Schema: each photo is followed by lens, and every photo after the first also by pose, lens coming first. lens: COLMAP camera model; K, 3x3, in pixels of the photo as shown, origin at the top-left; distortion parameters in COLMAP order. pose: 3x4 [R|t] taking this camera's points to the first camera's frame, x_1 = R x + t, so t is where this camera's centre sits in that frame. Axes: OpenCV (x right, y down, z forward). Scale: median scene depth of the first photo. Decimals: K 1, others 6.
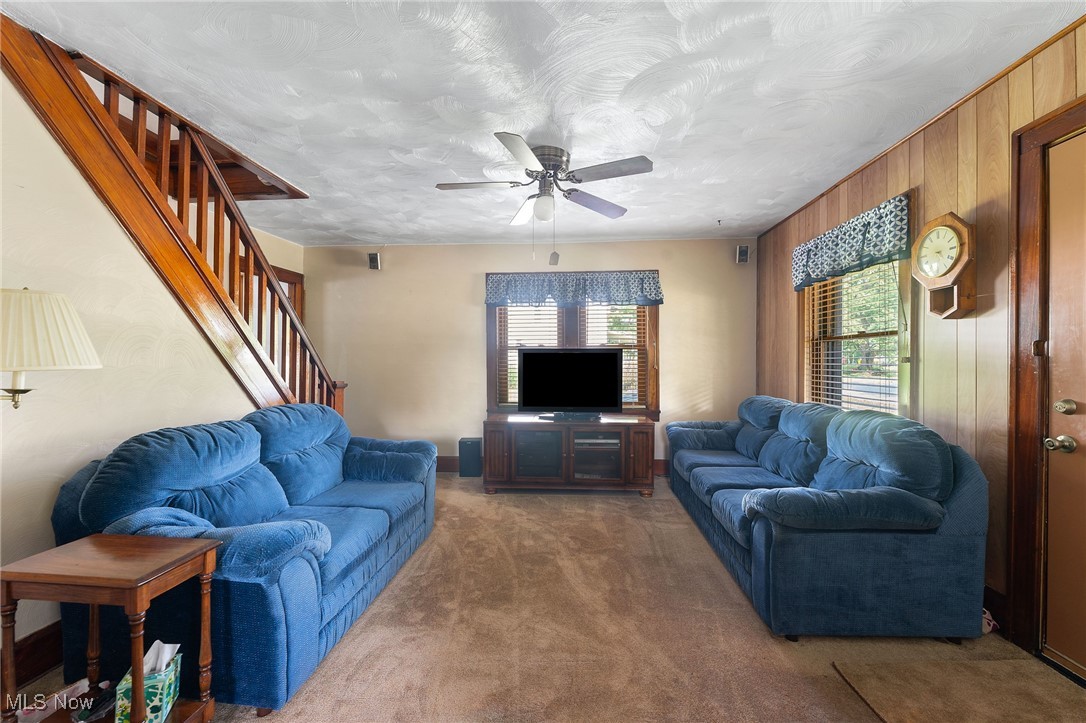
lens RADIAL K [[435.1, 0, 547.0], [0, 435.1, 361.0], [0, 0, 1]] dist [-0.013000, 0.000351]
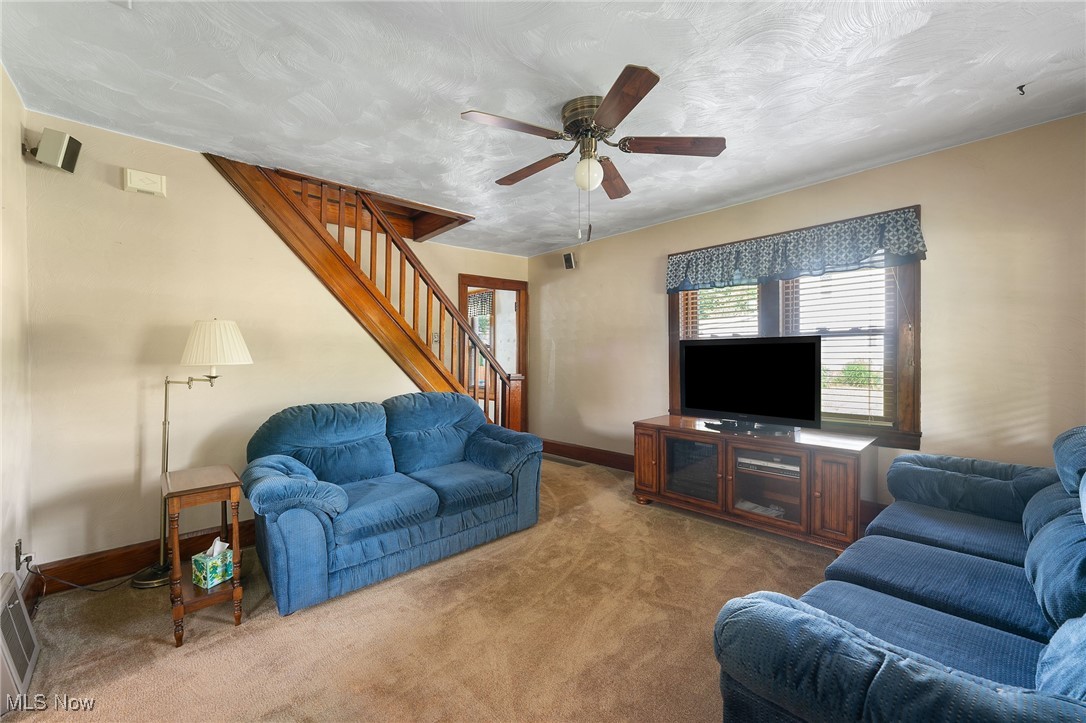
lens RADIAL K [[435.1, 0, 547.8], [0, 435.1, 361.1], [0, 0, 1]] dist [-0.013000, 0.000351]
pose [[0.726265, 0.002509, -0.687410, 0.351268], [0.010353, 0.999840, 0.014588, -0.002884], [0.687336, -0.017712, 0.726123, 0.226101]]
